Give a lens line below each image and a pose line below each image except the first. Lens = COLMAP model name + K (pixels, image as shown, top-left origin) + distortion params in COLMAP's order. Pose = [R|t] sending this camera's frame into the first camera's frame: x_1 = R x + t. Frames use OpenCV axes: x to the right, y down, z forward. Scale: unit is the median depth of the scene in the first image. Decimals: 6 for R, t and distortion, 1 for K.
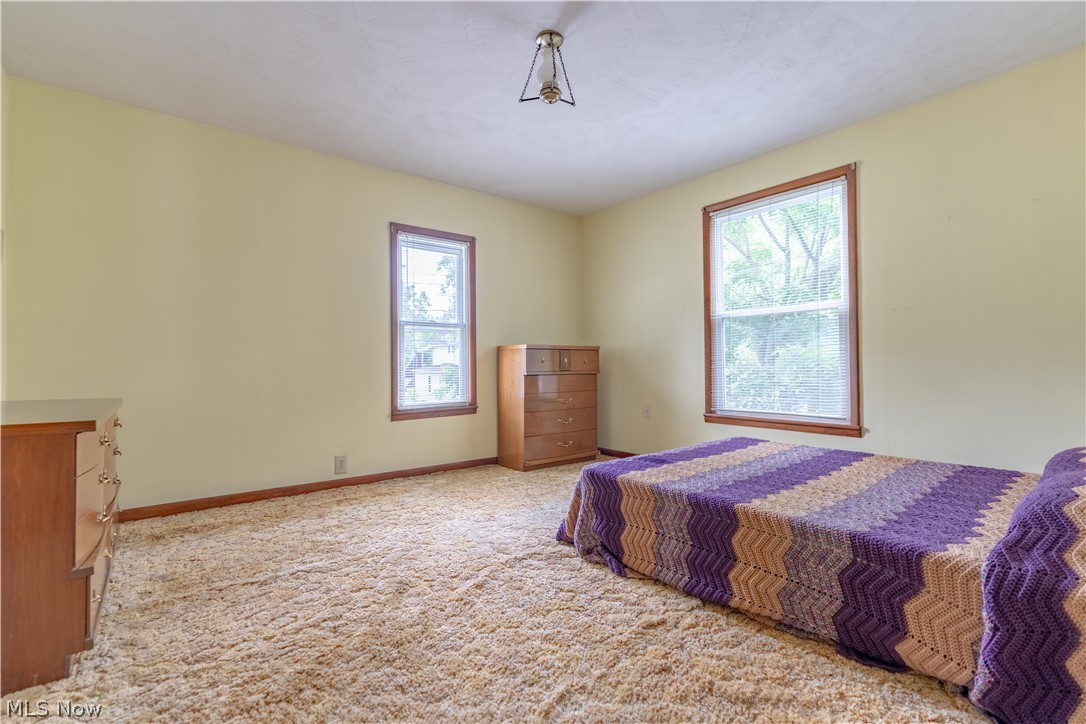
lens RADIAL K [[492.6, 0, 543.0], [0, 492.6, 362.0], [0, 0, 1]] dist [-0.004504, -0.000080]
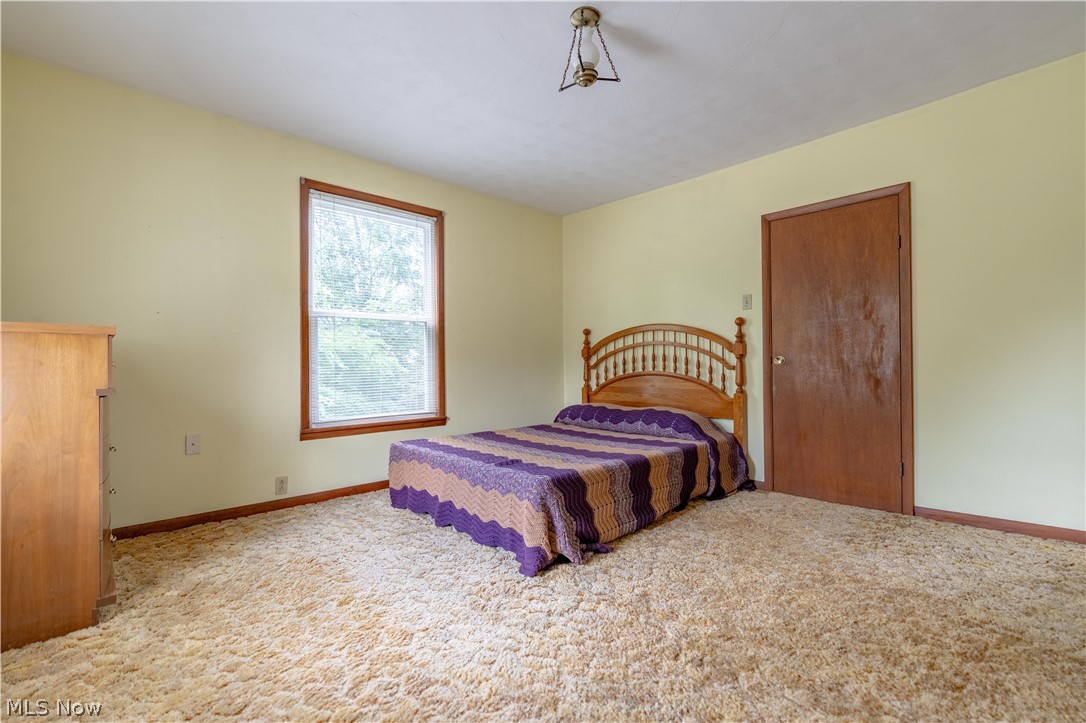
lens RADIAL K [[492.6, 0, 543.0], [0, 492.6, 361.5], [0, 0, 1]] dist [-0.004504, -0.000080]
pose [[-0.105944, 0.014086, 0.994272, -0.669568], [0.003615, 0.999899, -0.013780, 0.005720], [-0.994366, 0.002135, -0.105984, 0.882328]]
